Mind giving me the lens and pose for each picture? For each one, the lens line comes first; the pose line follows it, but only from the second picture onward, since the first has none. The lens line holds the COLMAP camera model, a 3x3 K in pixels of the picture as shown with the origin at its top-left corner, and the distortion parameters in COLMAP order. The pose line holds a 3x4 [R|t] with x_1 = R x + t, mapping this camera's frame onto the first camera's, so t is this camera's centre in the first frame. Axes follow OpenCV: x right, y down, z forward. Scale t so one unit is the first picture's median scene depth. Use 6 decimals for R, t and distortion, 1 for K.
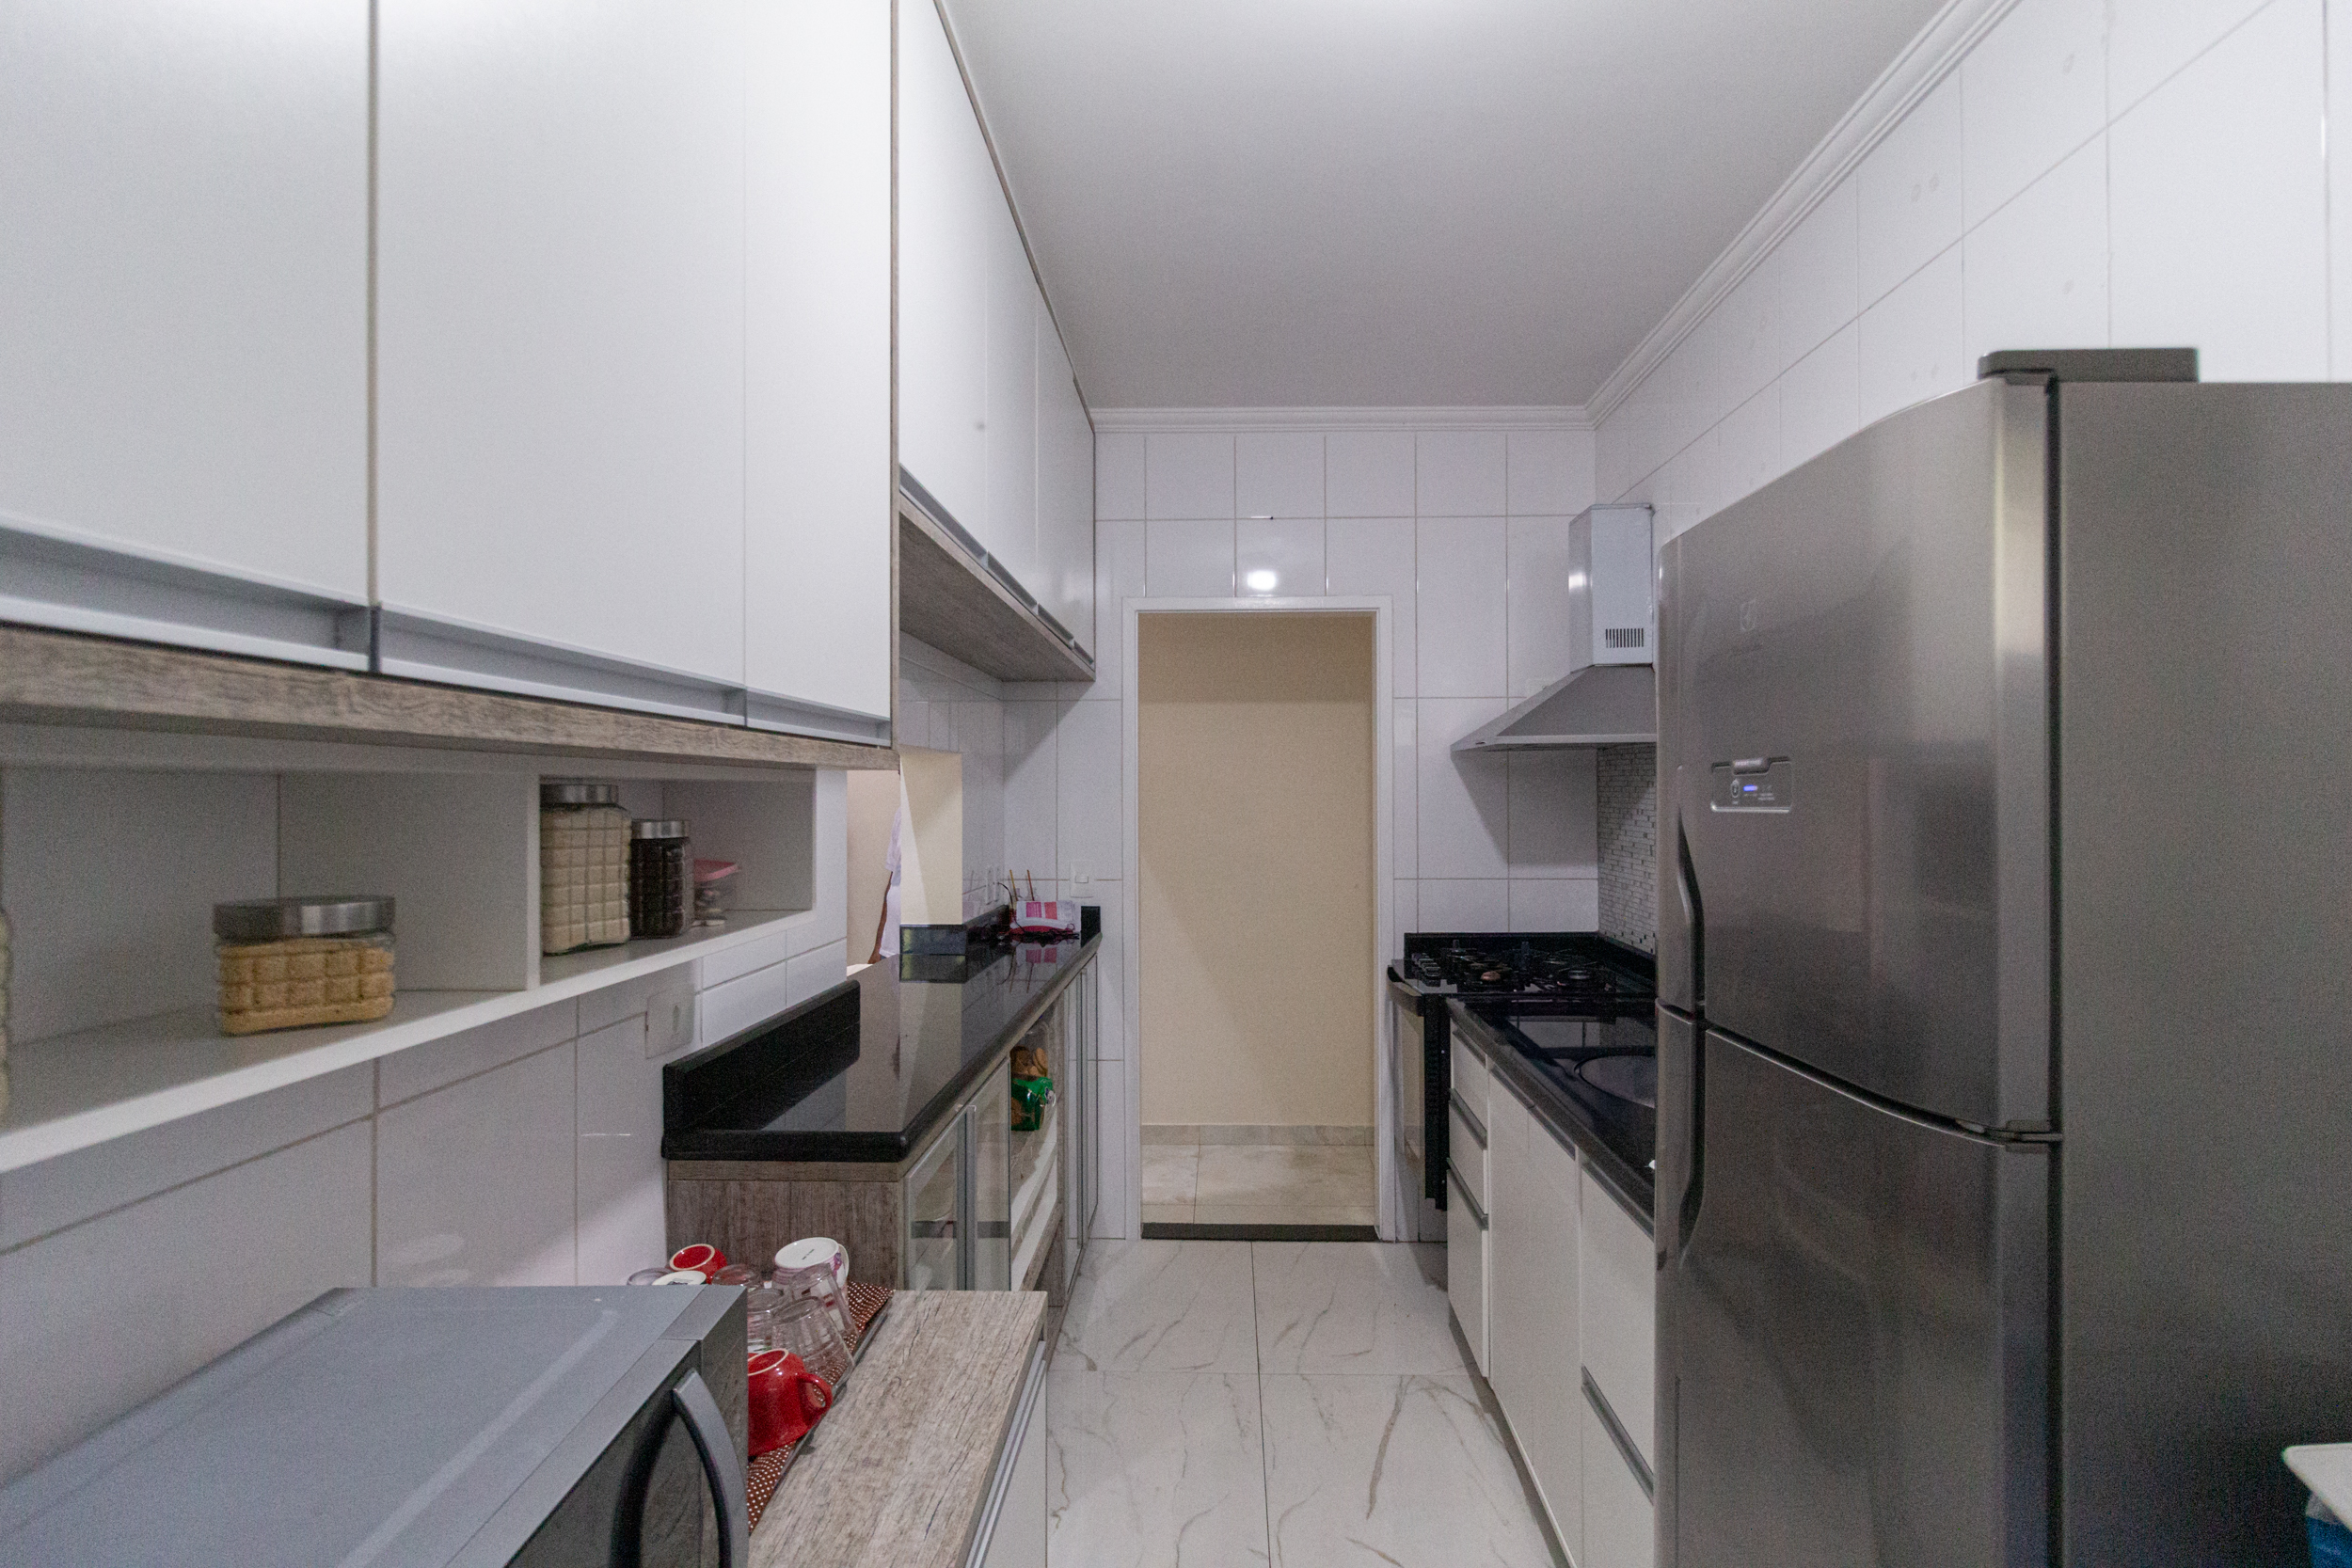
lens RADIAL K [[1099.6, 0, 1184.1], [0, 1099.6, 790.4], [0, 0, 1]] dist [0.002204, 0.000182]
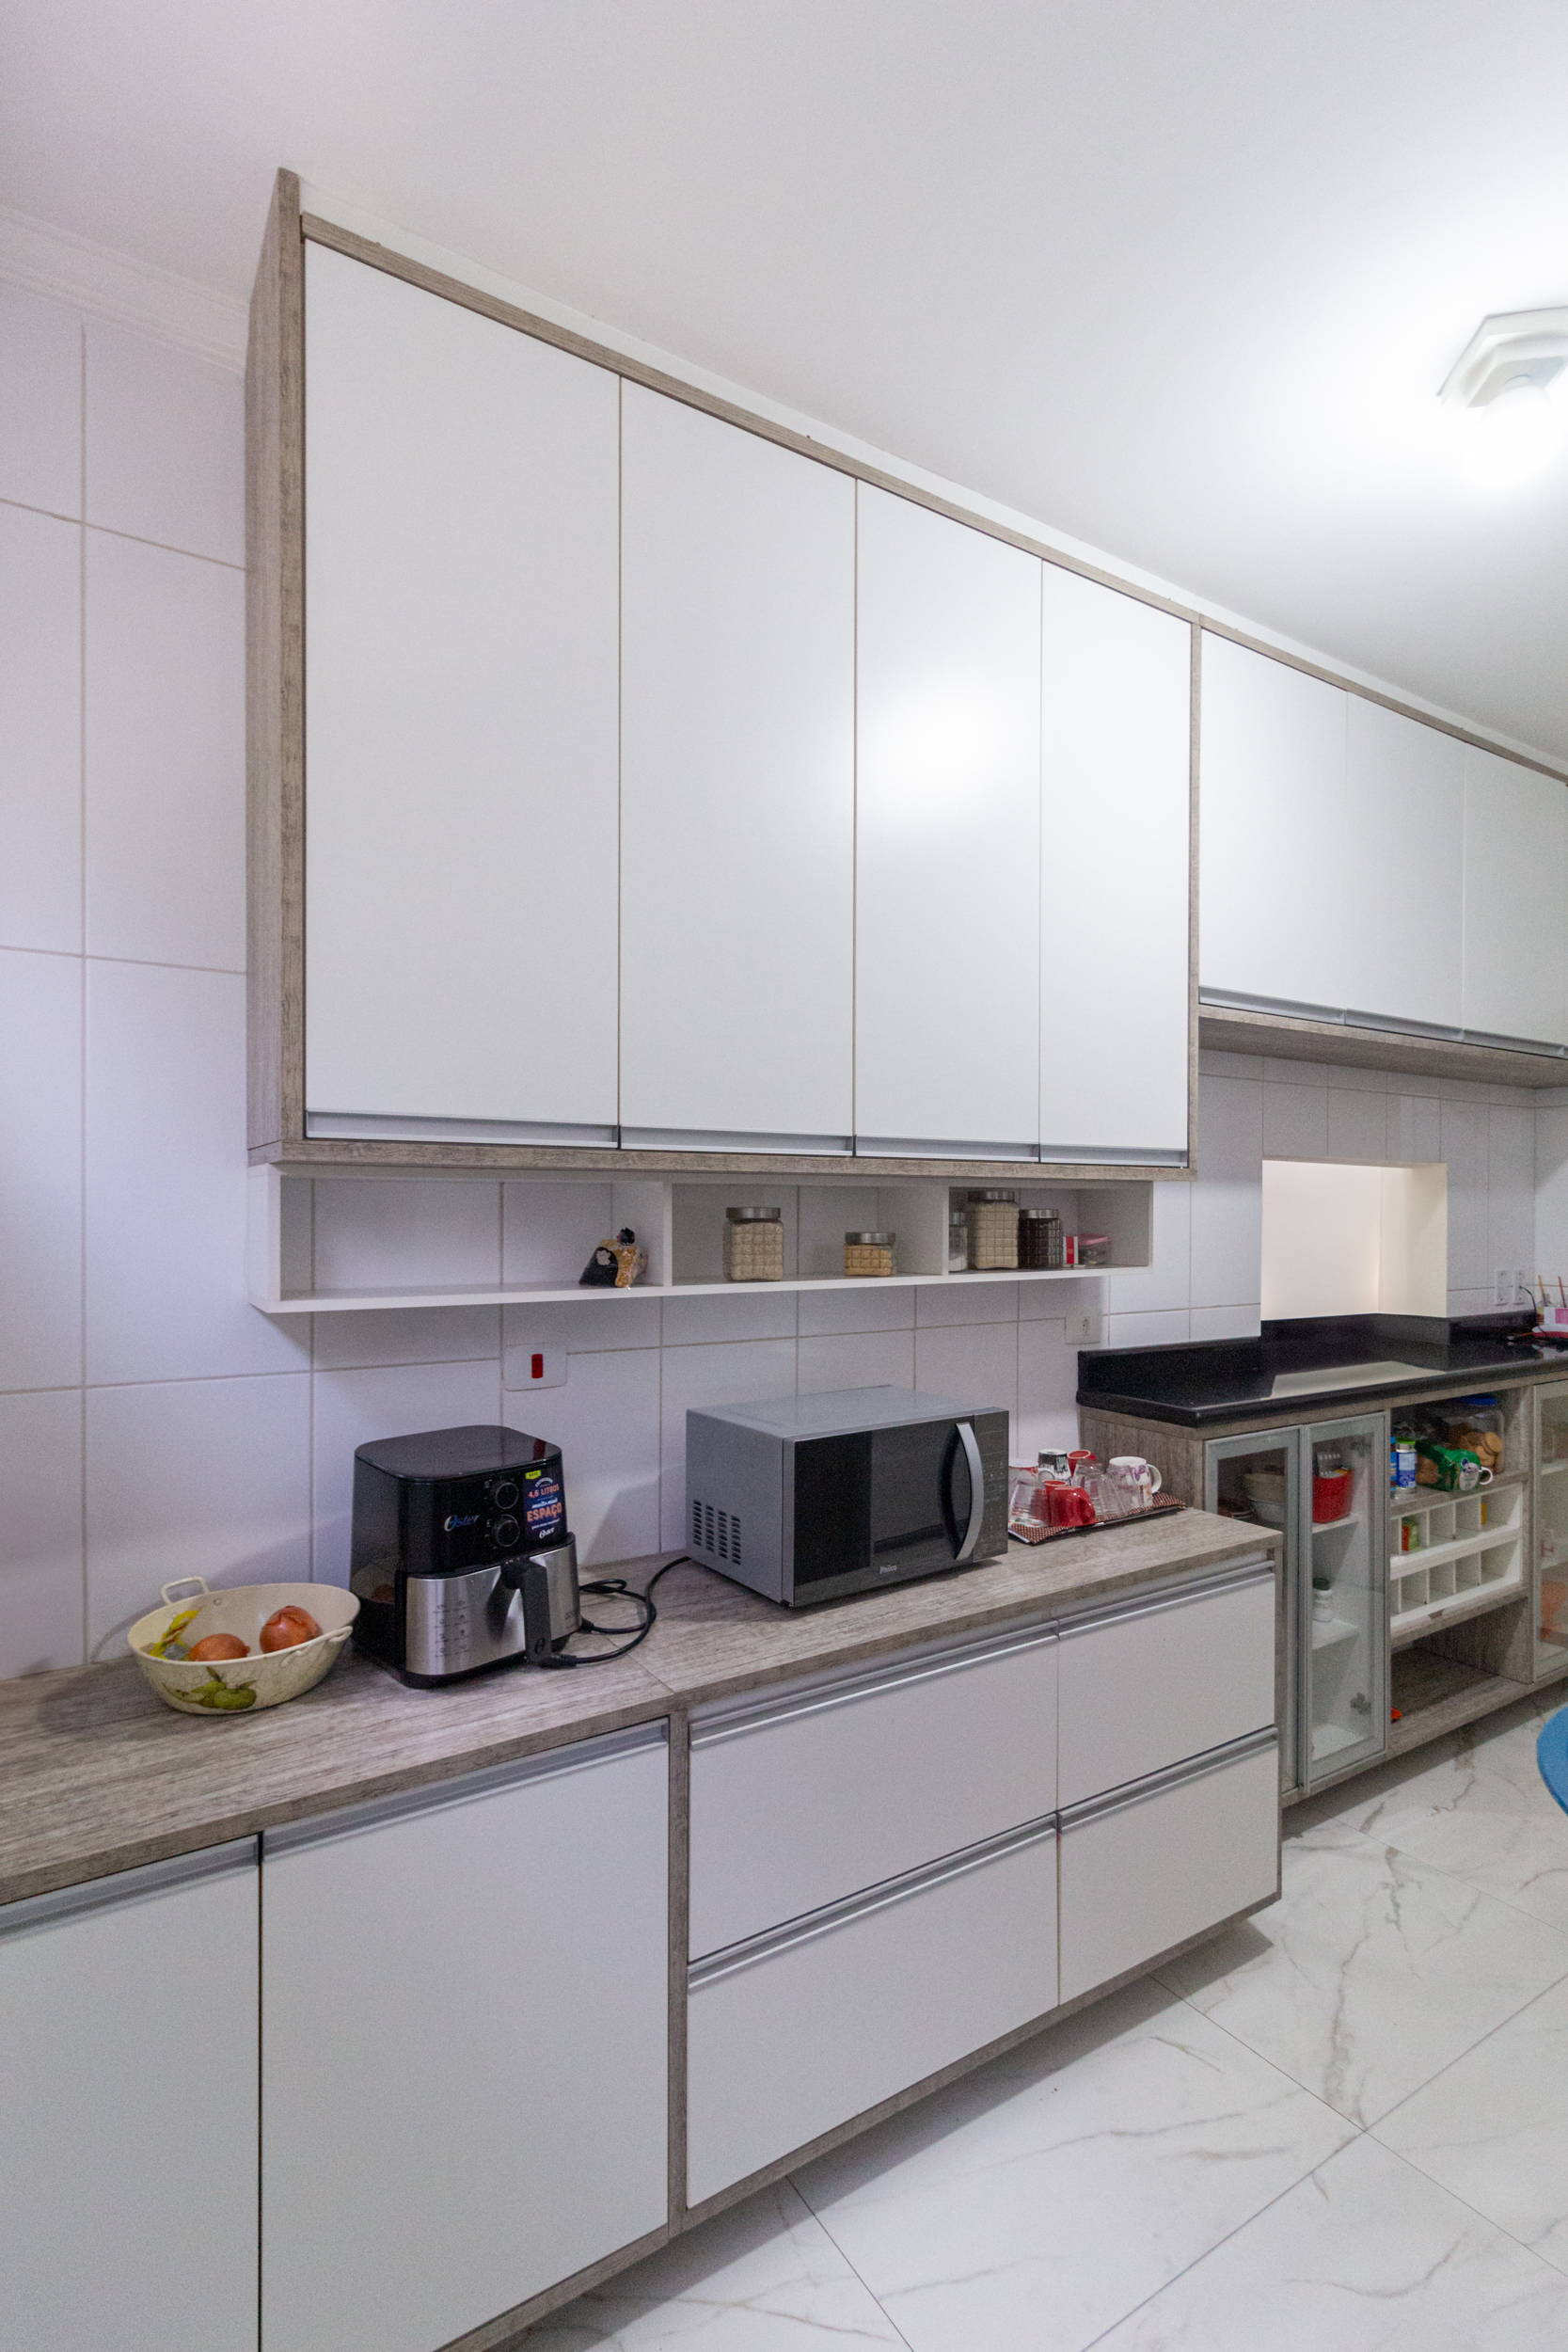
lens RADIAL K [[1099.6, 0, 777.1], [0, 1099.6, 1188.1], [0, 0, 1]] dist [0.002204, 0.000182]
pose [[0.573423, -0.004602, -0.819246, 0.906938], [-0.003501, 0.999961, -0.008068, 0.007282], [0.819252, 0.007494, 0.573385, -0.531019]]
